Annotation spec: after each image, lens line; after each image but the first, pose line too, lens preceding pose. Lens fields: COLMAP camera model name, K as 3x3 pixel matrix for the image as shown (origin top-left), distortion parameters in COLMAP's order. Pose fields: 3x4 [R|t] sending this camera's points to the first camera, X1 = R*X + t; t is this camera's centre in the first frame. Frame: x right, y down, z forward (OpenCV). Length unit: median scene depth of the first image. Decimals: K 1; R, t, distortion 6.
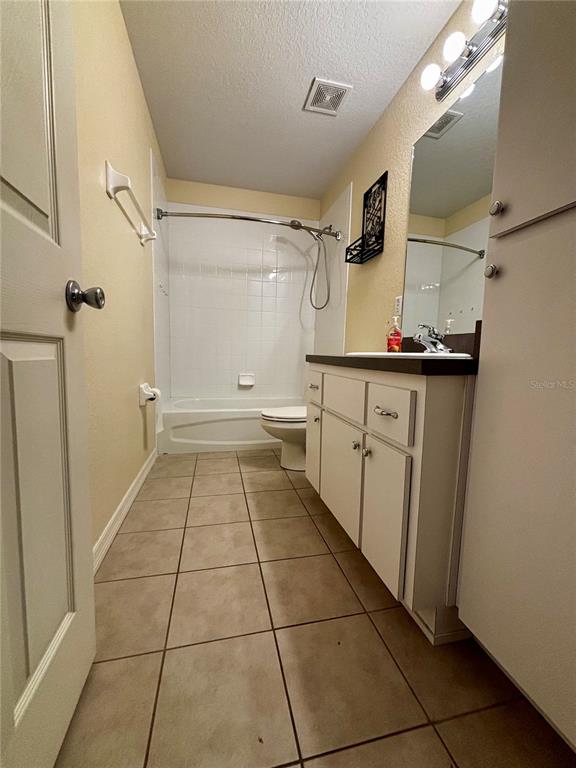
lens RADIAL K [[307.0, 0, 286.7], [0, 307.0, 382.8], [0, 0, 1]] dist [0.003611, -0.001853]
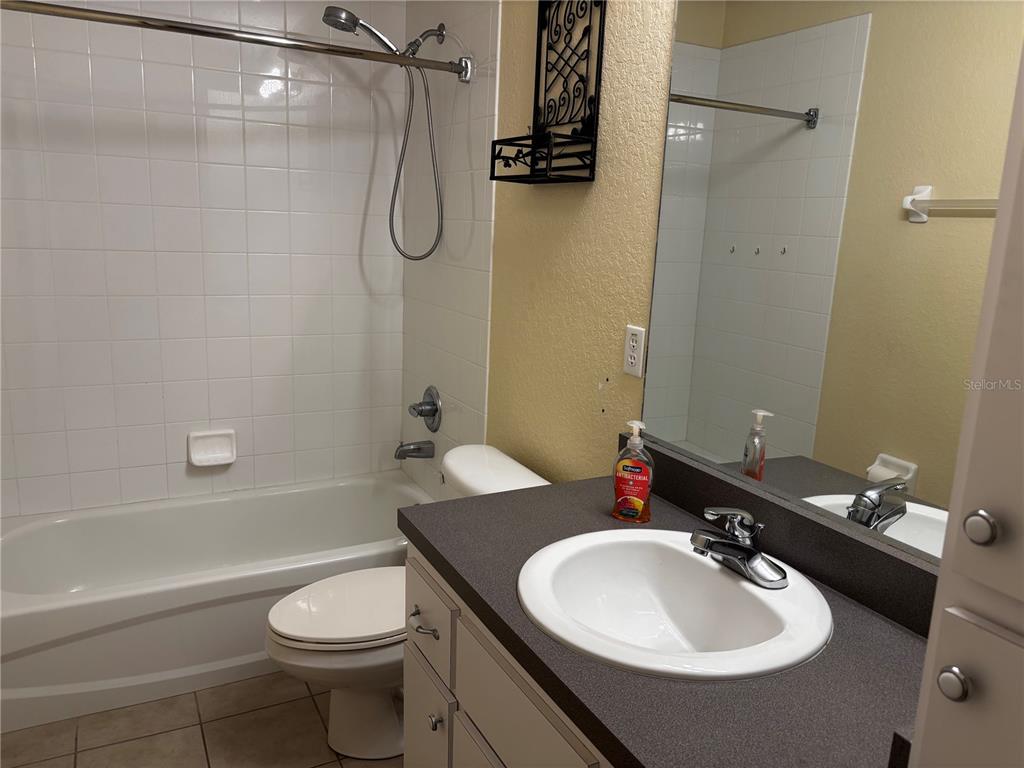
lens RADIAL K [[772.5, 0, 507.8], [0, 772.5, 386.3], [0, 0, 1]] dist [0.052942, -0.008175]
pose [[0.970139, -0.039098, 0.239376, -0.020602], [0.010591, 0.992810, 0.119235, -0.286042], [-0.242317, -0.113140, 0.963578, 0.093065]]
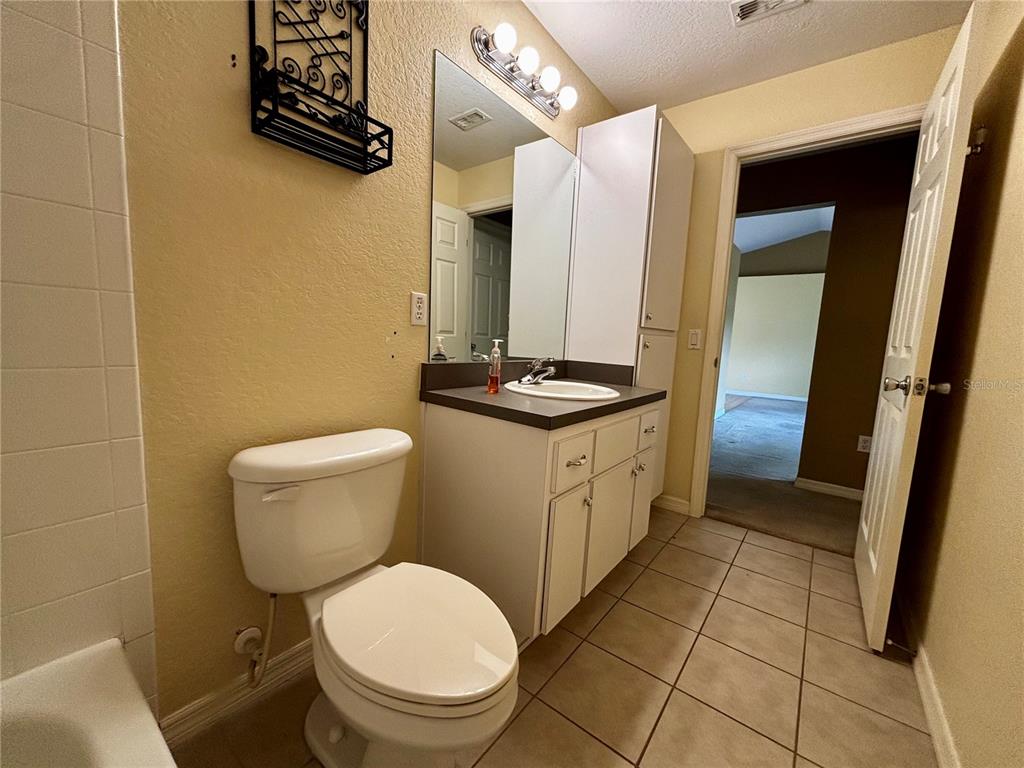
lens RADIAL K [[409.3, 0, 508.9], [0, 409.3, 388.2], [0, 0, 1]] dist [0.003611, -0.001853]
pose [[-0.622590, -0.147655, 0.768492, -0.330927], [0.014280, 0.979731, 0.199810, -0.226674], [-0.782418, 0.135374, -0.607862, 1.213180]]
